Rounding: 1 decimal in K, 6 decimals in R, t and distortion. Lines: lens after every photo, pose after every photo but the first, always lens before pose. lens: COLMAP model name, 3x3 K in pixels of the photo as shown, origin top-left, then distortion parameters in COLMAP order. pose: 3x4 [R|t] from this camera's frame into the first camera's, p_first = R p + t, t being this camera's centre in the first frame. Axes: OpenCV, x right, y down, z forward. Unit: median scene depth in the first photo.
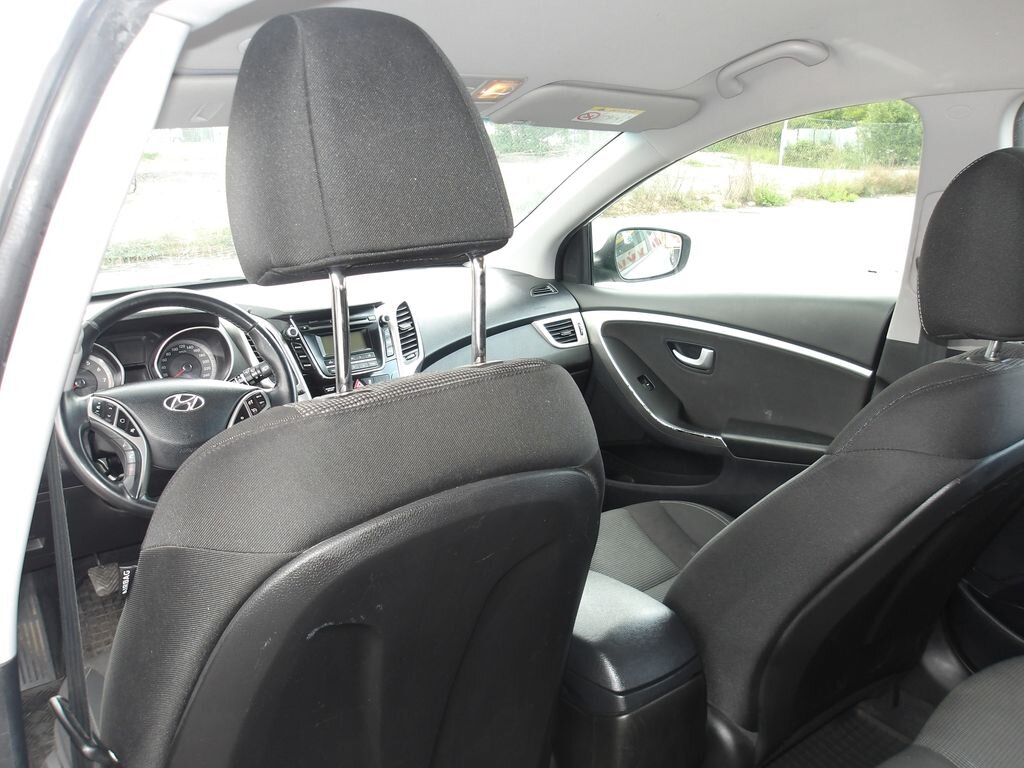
lens RADIAL K [[862.2, 0, 516.1], [0, 862.2, 371.7], [0, 0, 1]] dist [-0.005072, 0.017969]
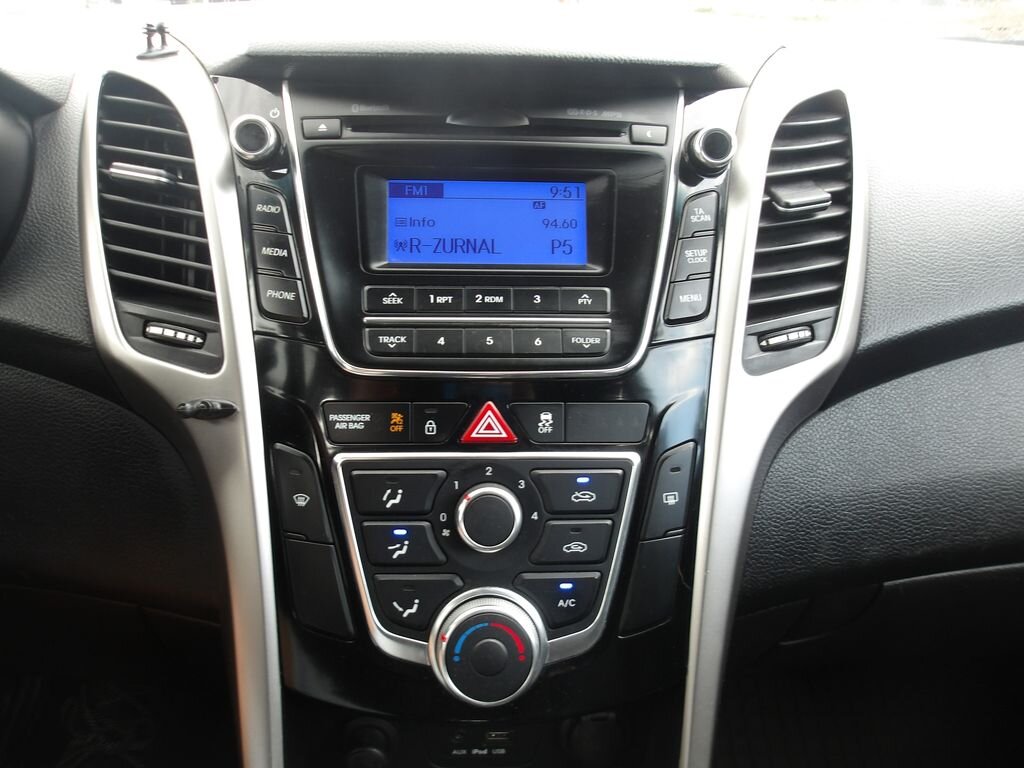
lens RADIAL K [[862.2, 0, 515.1], [0, 862.2, 356.4], [0, 0, 1]] dist [-0.005072, 0.017969]
pose [[0.825811, 0.246530, -0.507208, -0.073541], [-0.177474, 0.967299, 0.181204, -0.044846], [0.535294, -0.059623, 0.842559, 0.859627]]
